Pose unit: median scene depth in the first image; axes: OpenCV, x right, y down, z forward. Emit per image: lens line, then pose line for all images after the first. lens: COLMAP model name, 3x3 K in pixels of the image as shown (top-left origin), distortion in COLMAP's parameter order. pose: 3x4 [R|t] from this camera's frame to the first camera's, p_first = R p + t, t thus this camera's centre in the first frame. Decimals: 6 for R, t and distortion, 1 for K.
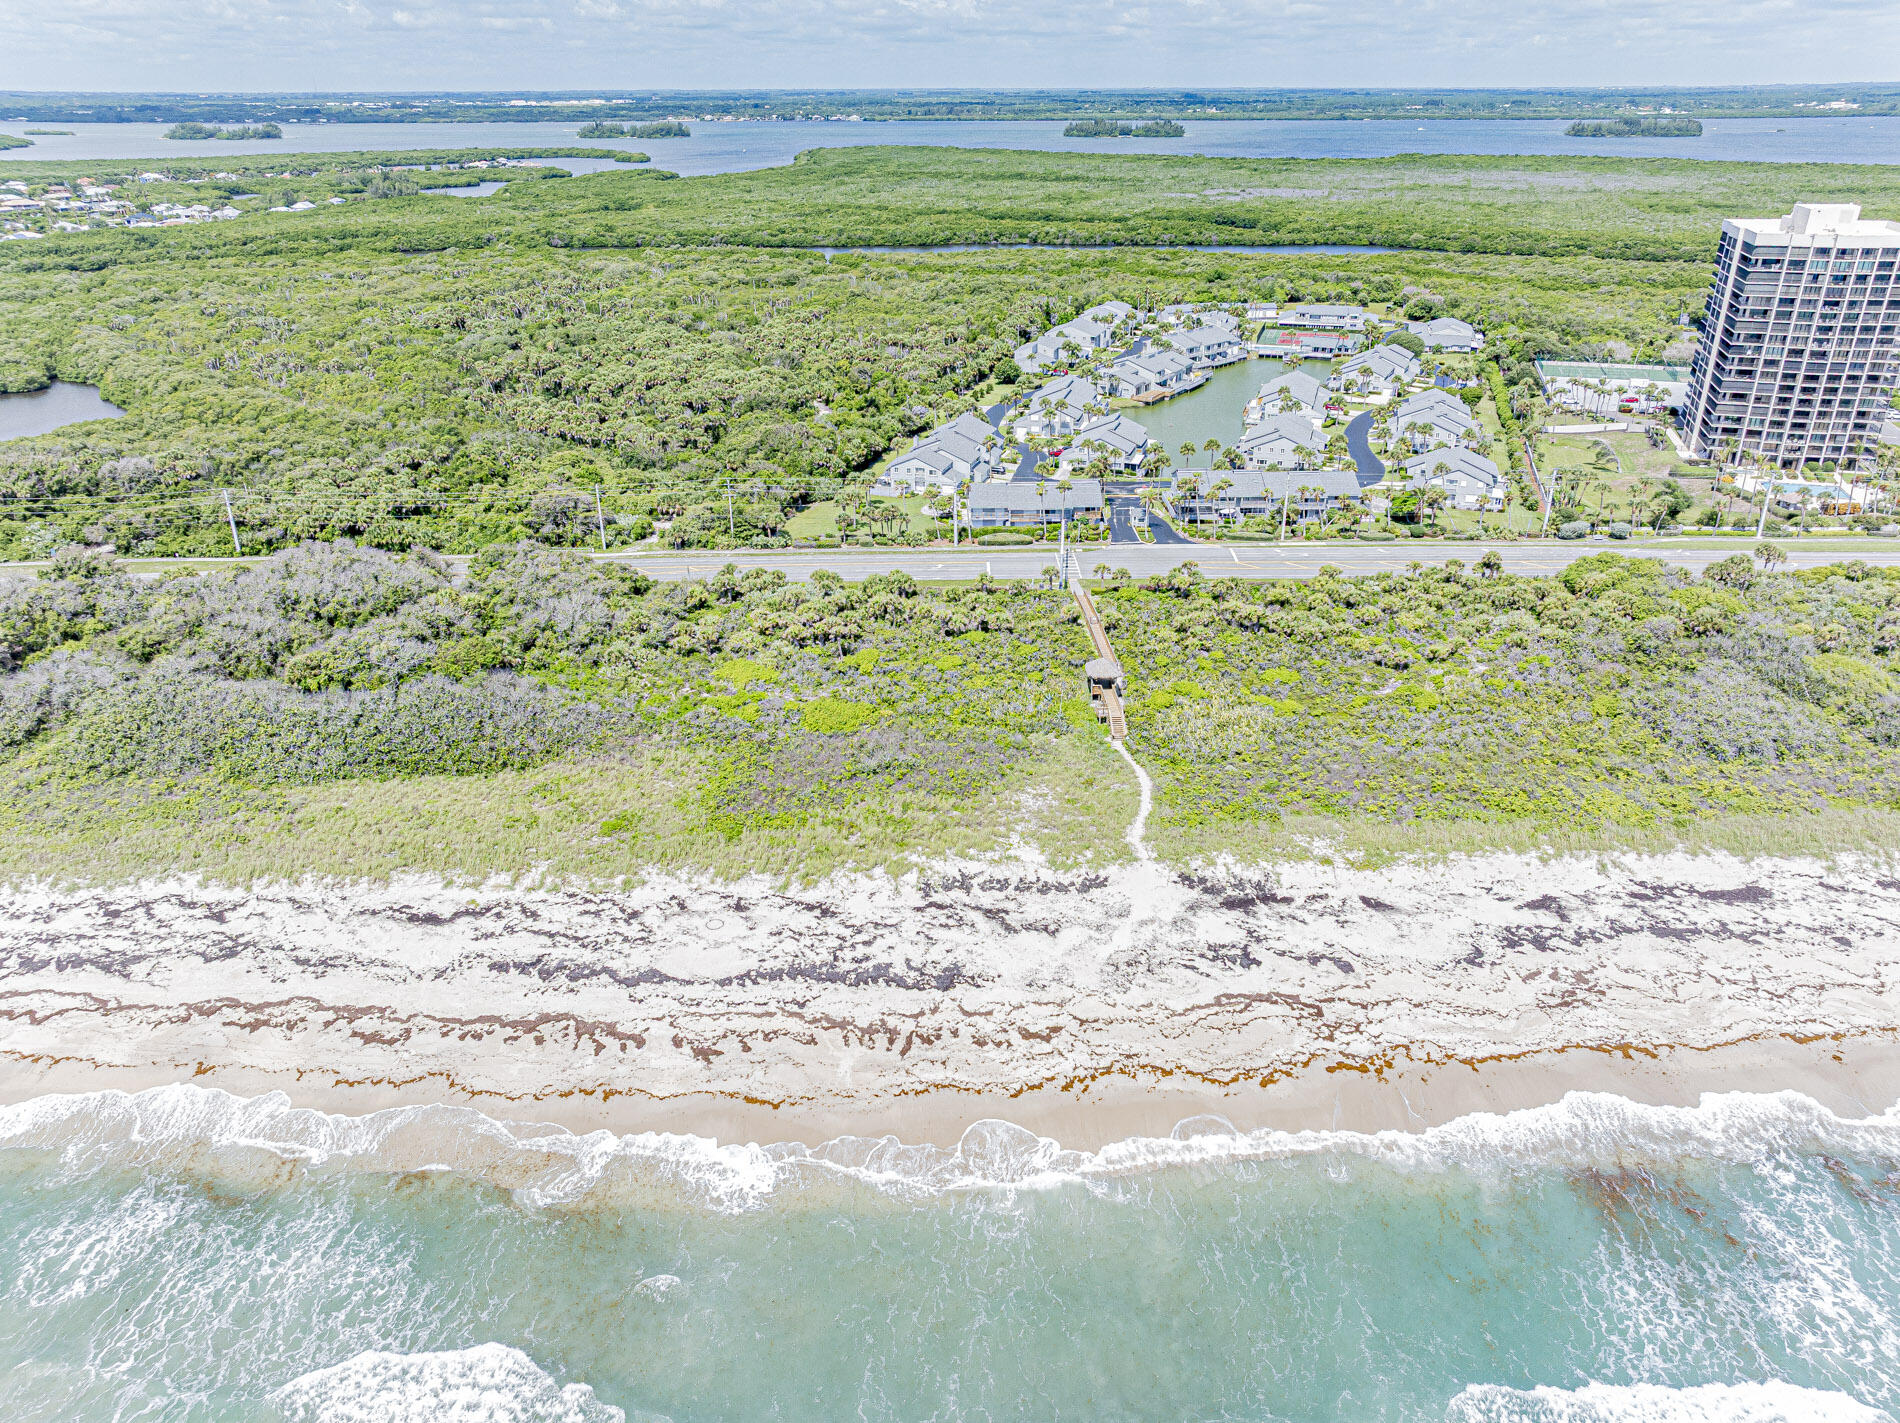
lens RADIAL K [[1308.9, 0, 939.3], [0, 1308.9, 705.7], [0, 0, 1]] dist [-0.002646, 0.000888]
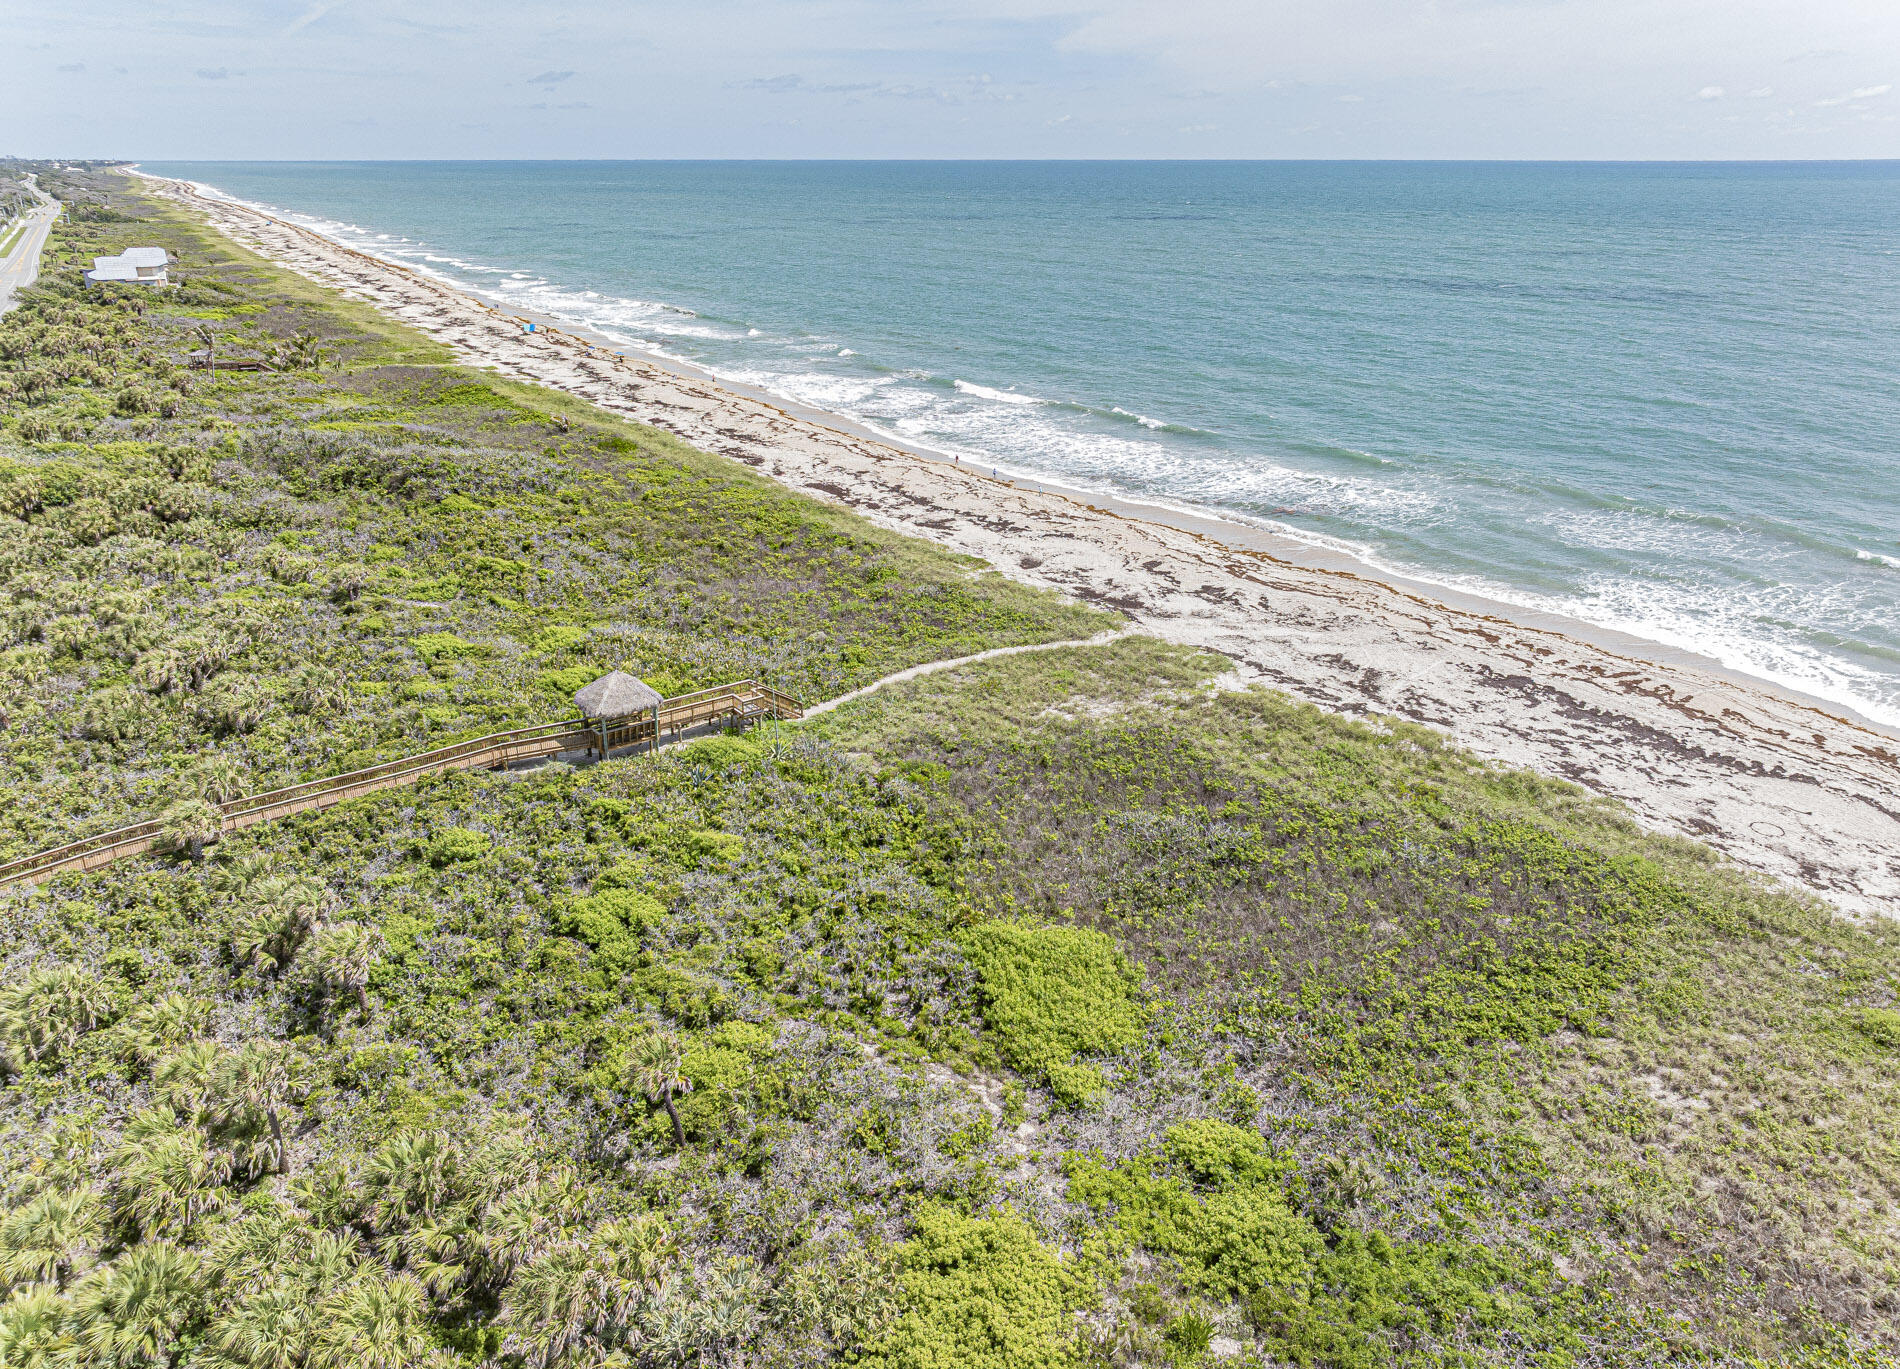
lens RADIAL K [[1346.2, 0, 950.0], [0, 1346.2, 684.5], [0, 0, 1]] dist [-0.002648, 0.004509]
pose [[-0.555398, -0.305633, 0.773383, -0.108382], [0.351155, 0.756830, 0.551270, -0.089009], [-0.753806, 0.577752, -0.313017, 0.374087]]
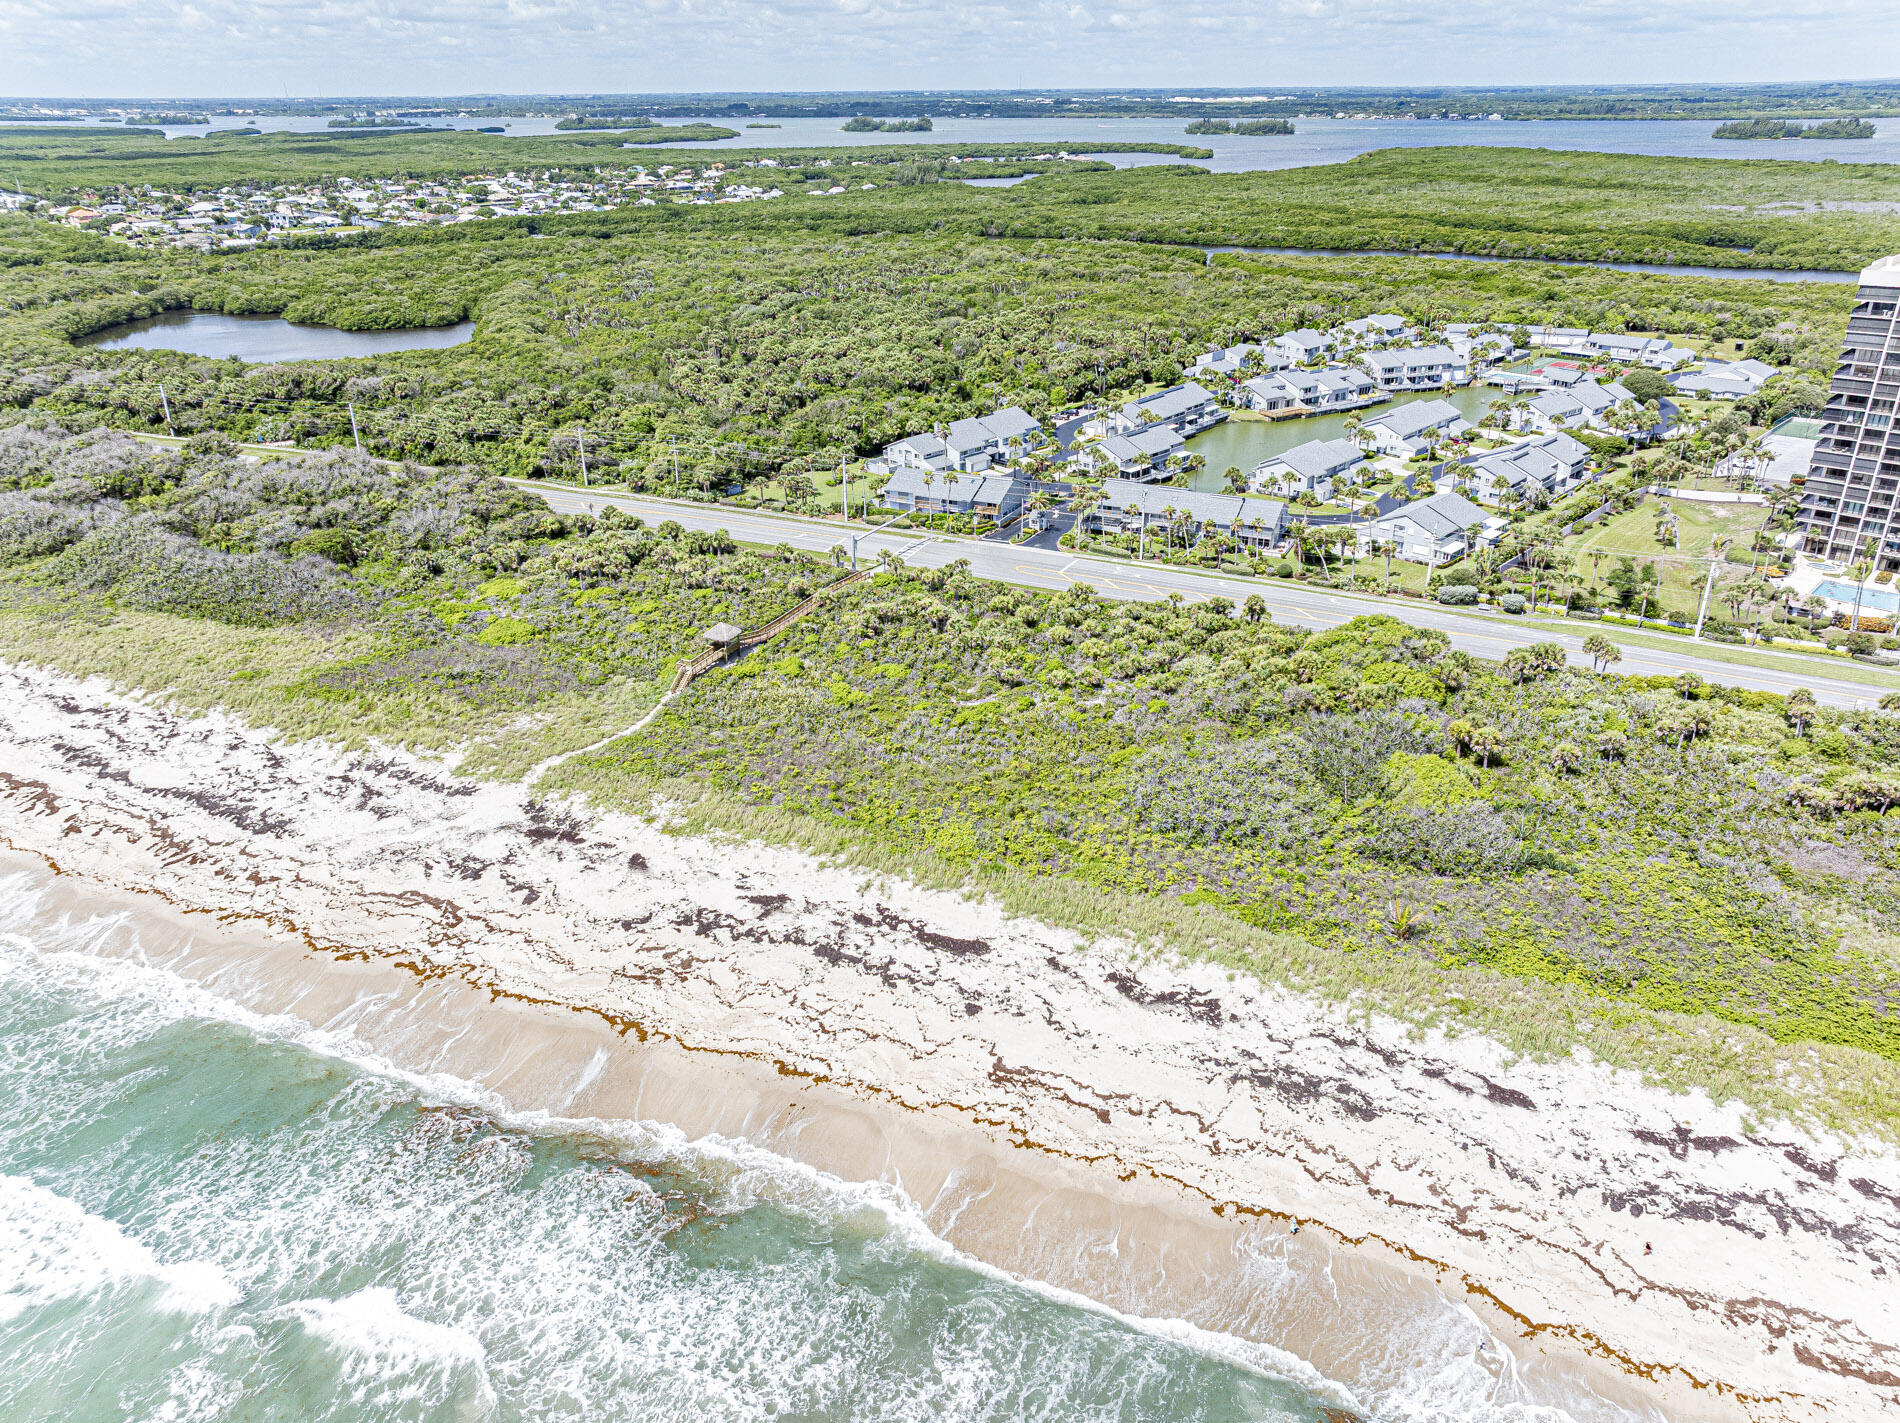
lens RADIAL K [[1294.3, 0, 950.0], [0, 1294.3, 711.5], [0, 0, 1]] dist [-0.007388, 0.000992]
pose [[0.898305, 0.187670, -0.397275, 0.256512], [-0.183415, 0.981810, 0.049069, -0.017983], [0.399257, 0.028788, 0.916387, 0.035991]]
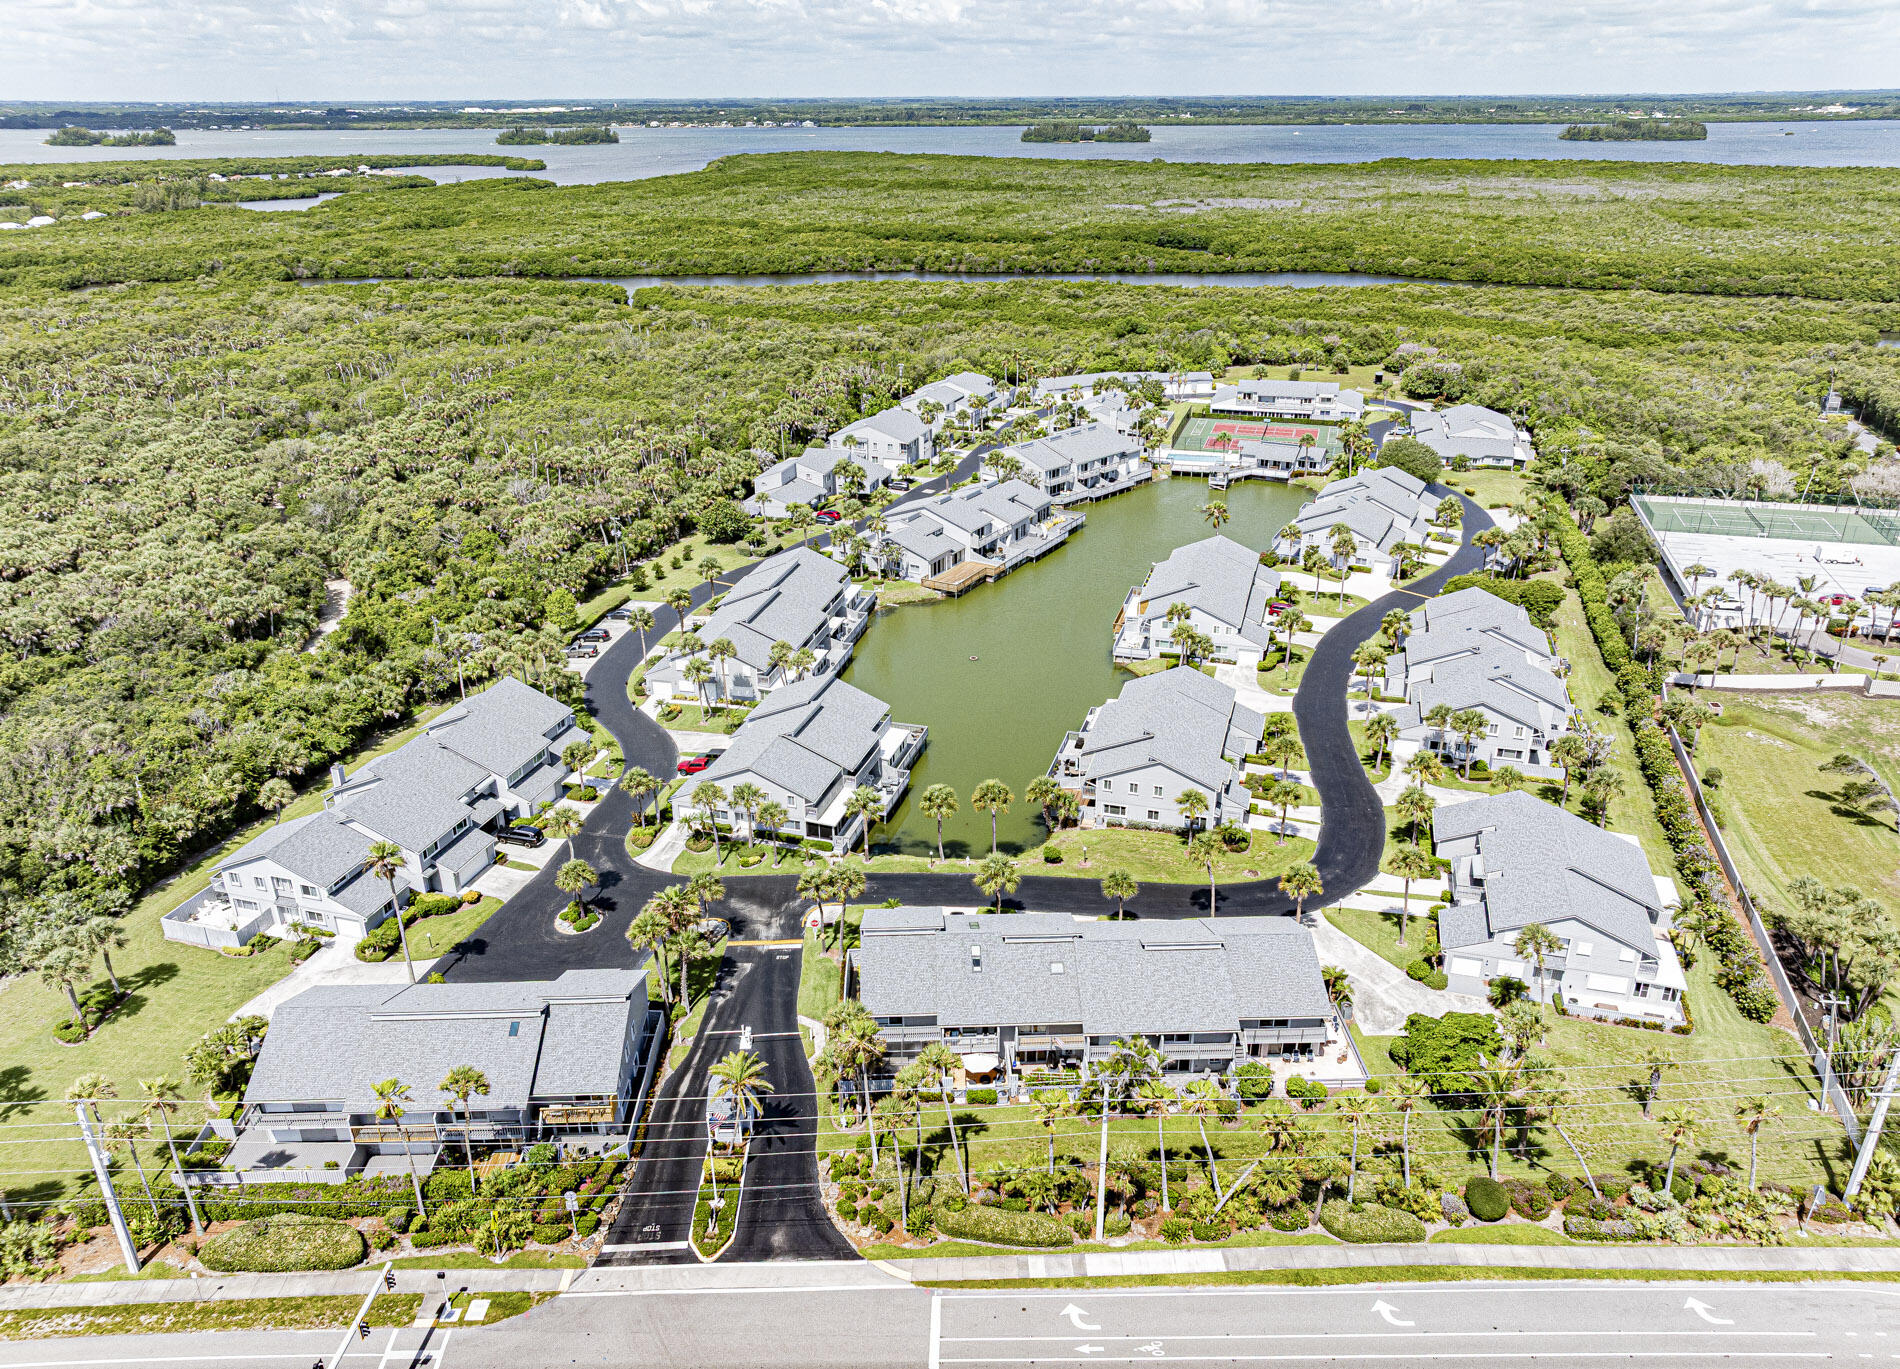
lens RADIAL K [[1346.2, 0, 950.0], [0, 1346.2, 684.5], [0, 0, 1]] dist [-0.002648, 0.004509]
pose [[0.999729, -0.009916, 0.021074, 0.104254], [0.010521, 0.999529, -0.028814, -0.125492], [-0.020779, 0.029028, 0.999363, 0.309143]]
